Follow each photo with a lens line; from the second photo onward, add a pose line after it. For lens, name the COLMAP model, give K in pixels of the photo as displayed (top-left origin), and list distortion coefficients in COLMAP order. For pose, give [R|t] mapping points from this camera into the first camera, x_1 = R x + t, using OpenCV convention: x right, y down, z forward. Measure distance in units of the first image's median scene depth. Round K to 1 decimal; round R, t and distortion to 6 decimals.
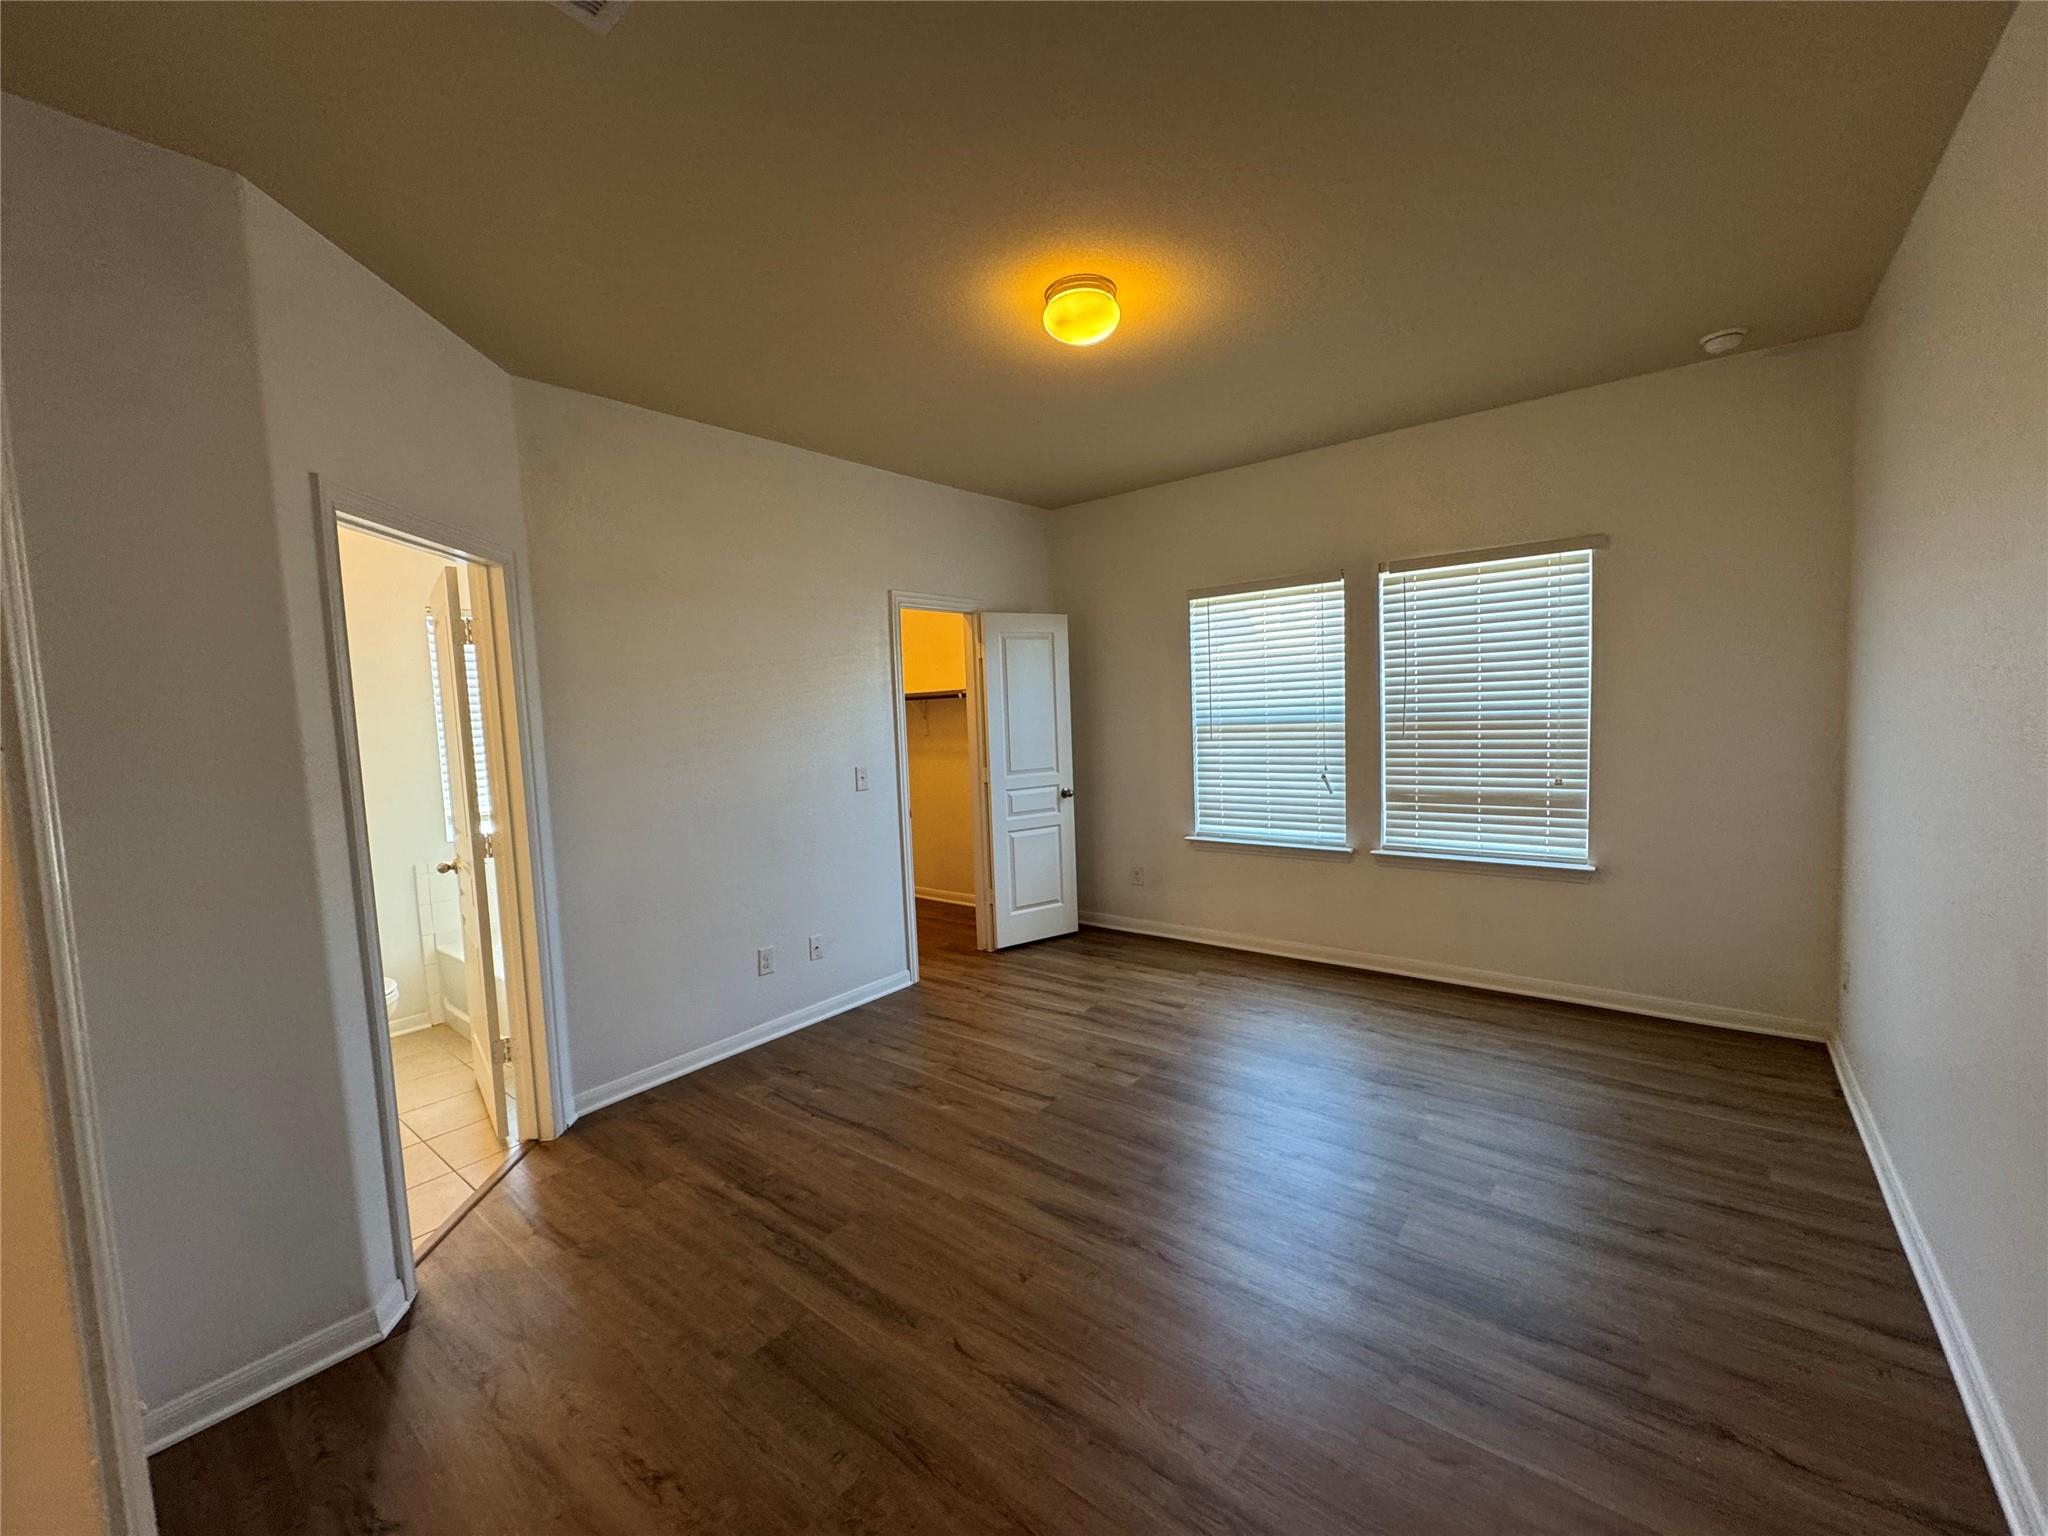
lens RADIAL K [[817.9, 0, 1022.0], [0, 817.9, 766.9], [0, 0, 1]] dist [-0.003478, -0.000010]
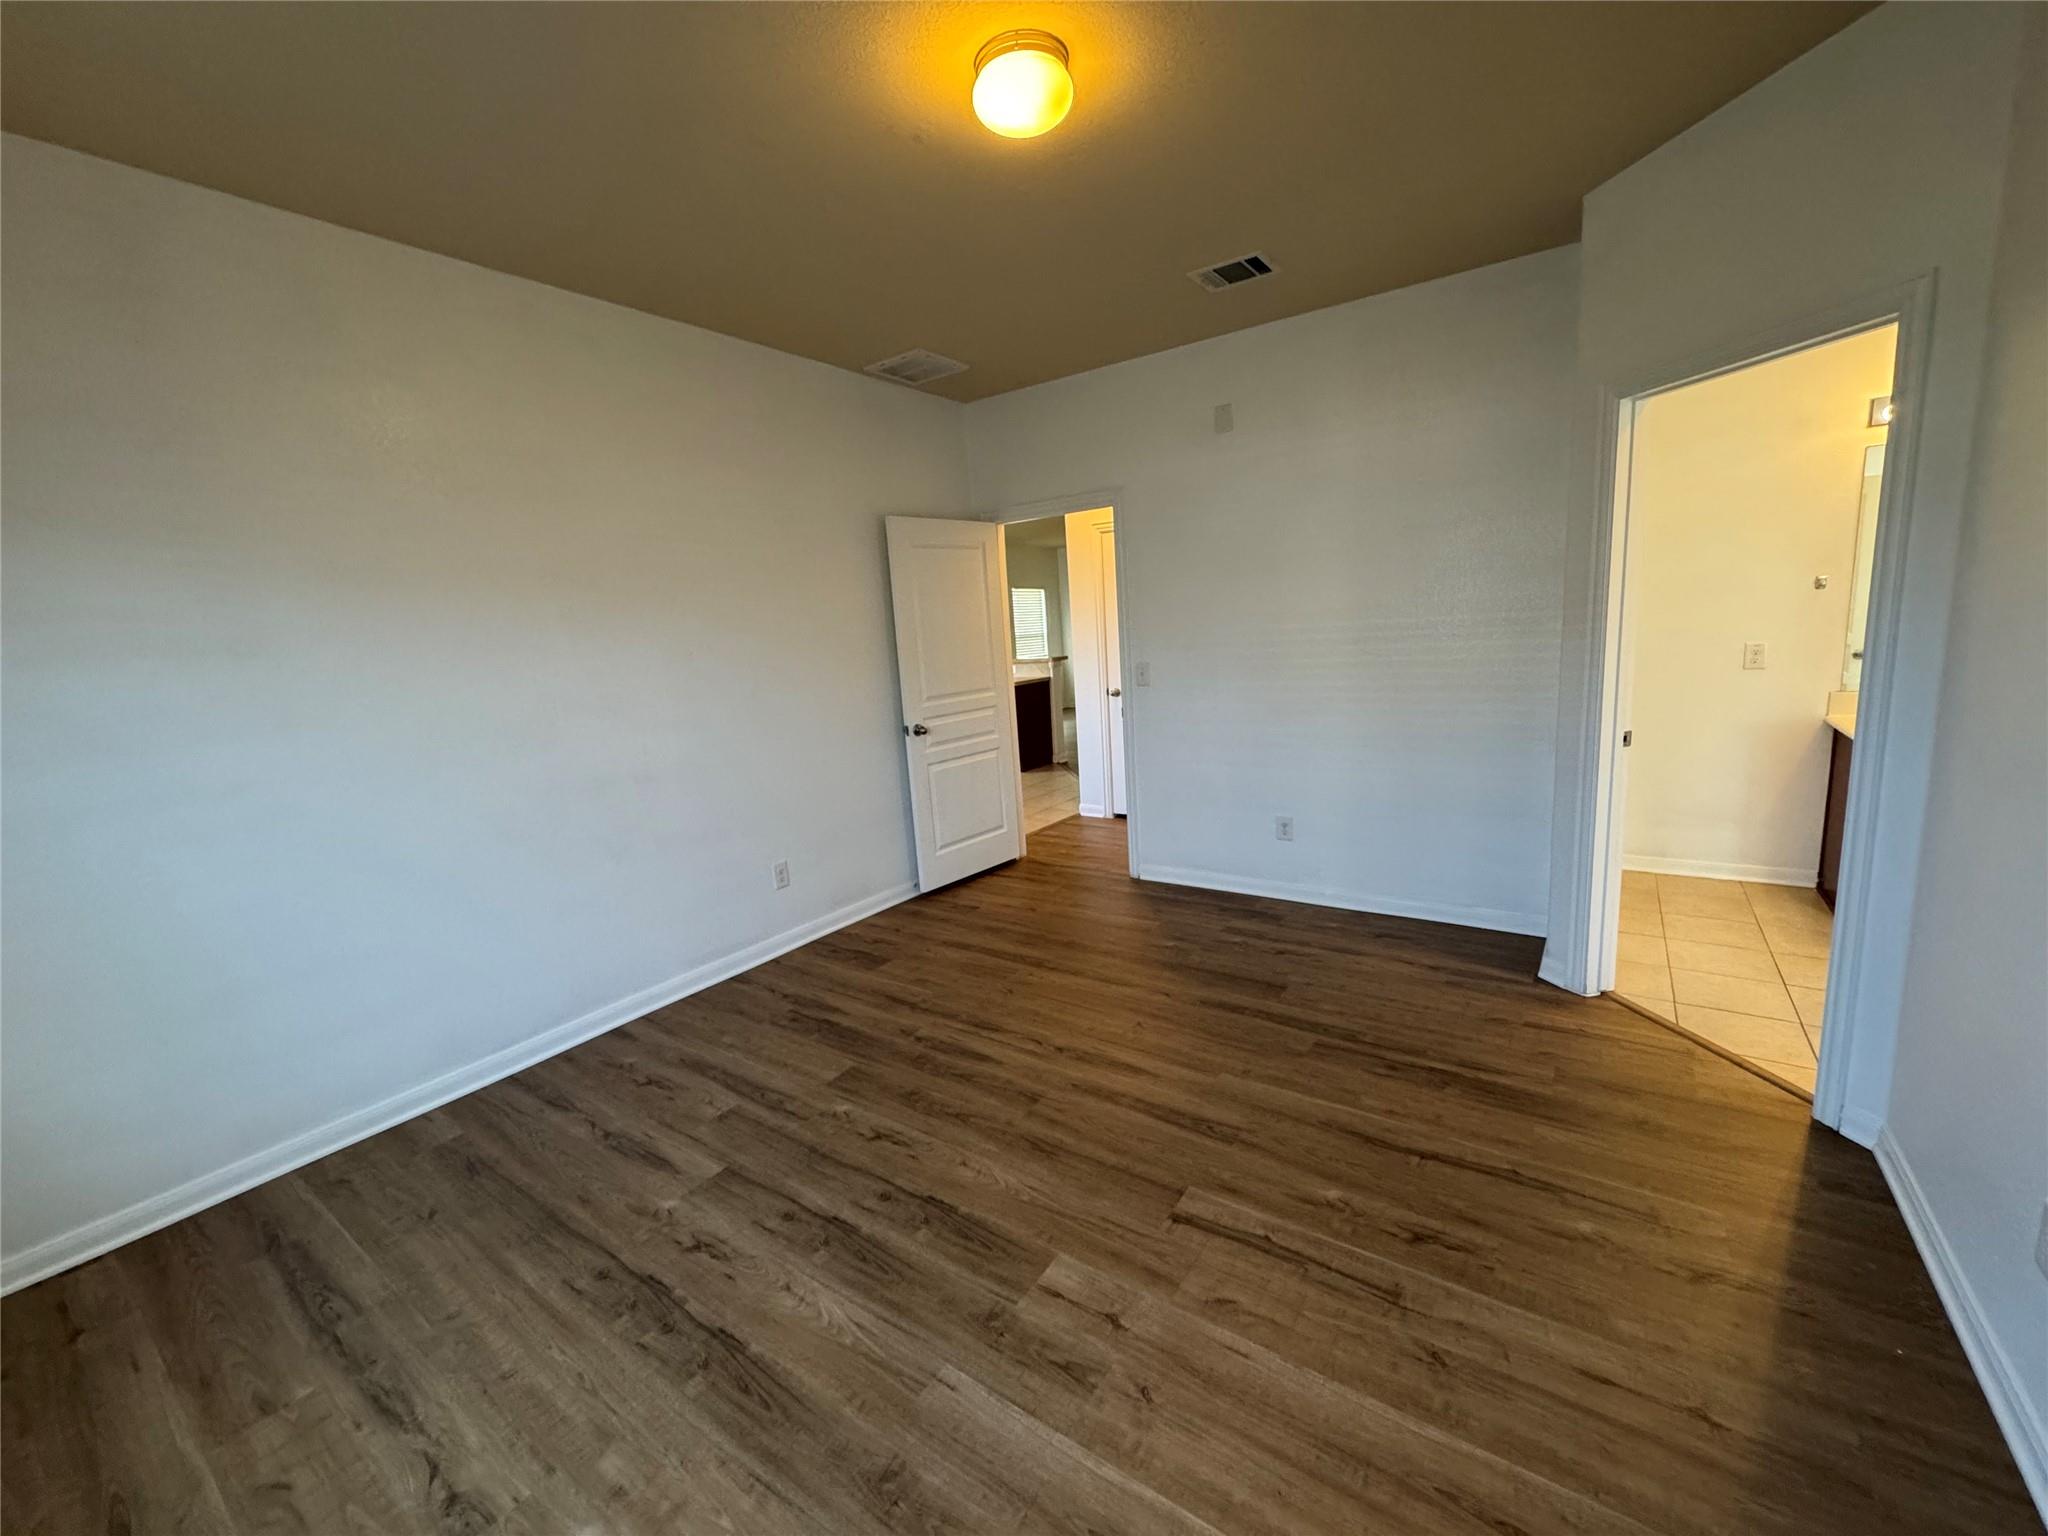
lens RADIAL K [[817.9, 0, 1022.0], [0, 817.9, 766.9], [0, 0, 1]] dist [-0.003478, -0.000010]
pose [[-0.992667, 0.113139, -0.042566, 0.153050], [0.099358, 0.964219, 0.245782, -0.117589], [0.068851, 0.239751, -0.968390, 1.613291]]
